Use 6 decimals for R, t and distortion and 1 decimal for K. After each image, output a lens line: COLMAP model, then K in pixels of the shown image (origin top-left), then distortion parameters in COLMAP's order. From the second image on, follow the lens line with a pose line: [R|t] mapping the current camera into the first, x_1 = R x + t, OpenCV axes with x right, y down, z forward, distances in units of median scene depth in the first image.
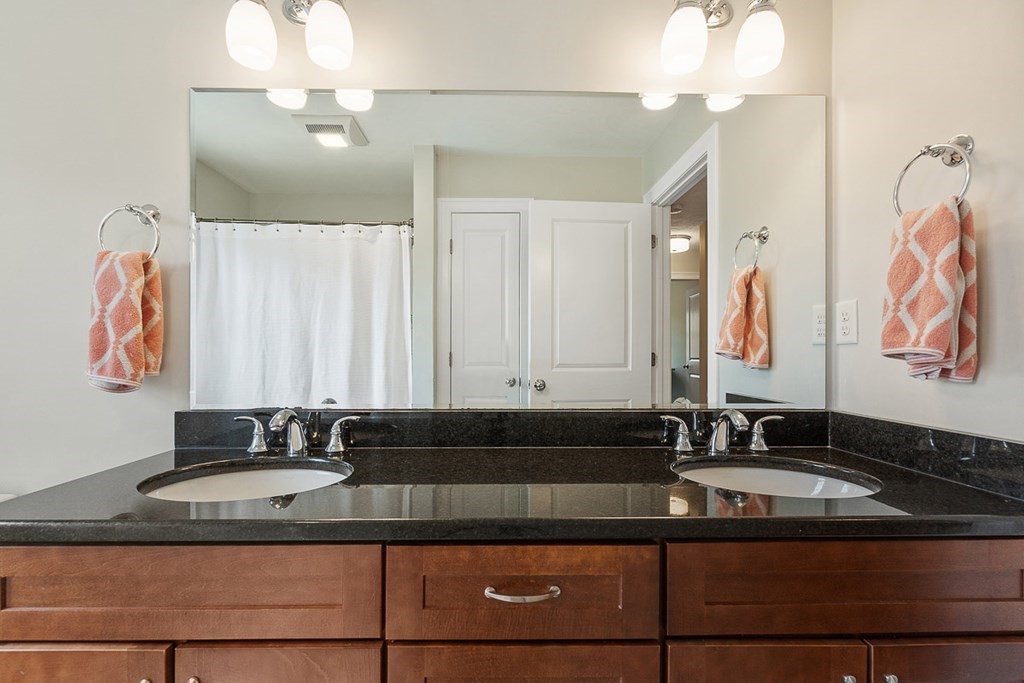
lens RADIAL K [[447.6, 0, 509.1], [0, 447.6, 351.4], [0, 0, 1]] dist [0.000256, -0.000698]
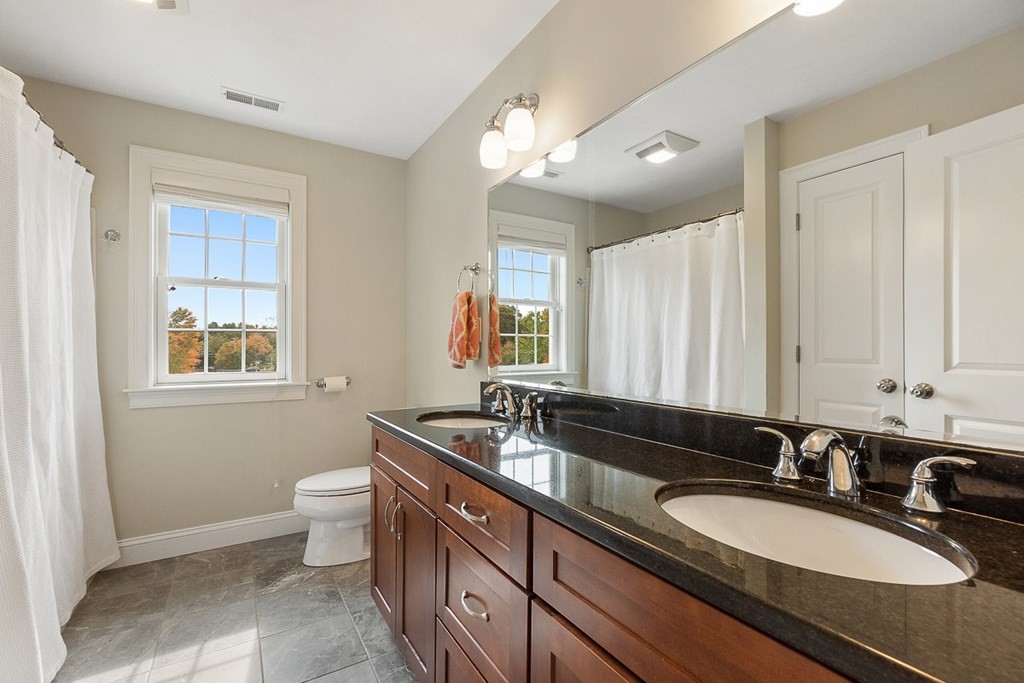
lens RADIAL K [[447.6, 0, 503.2], [0, 447.6, 345.5], [0, 0, 1]] dist [0.000256, -0.000698]
pose [[0.499066, -0.004481, -0.866552, 0.783598], [0.004908, 0.999985, -0.002345, 0.000426], [0.866550, -0.003083, 0.499081, 0.211055]]
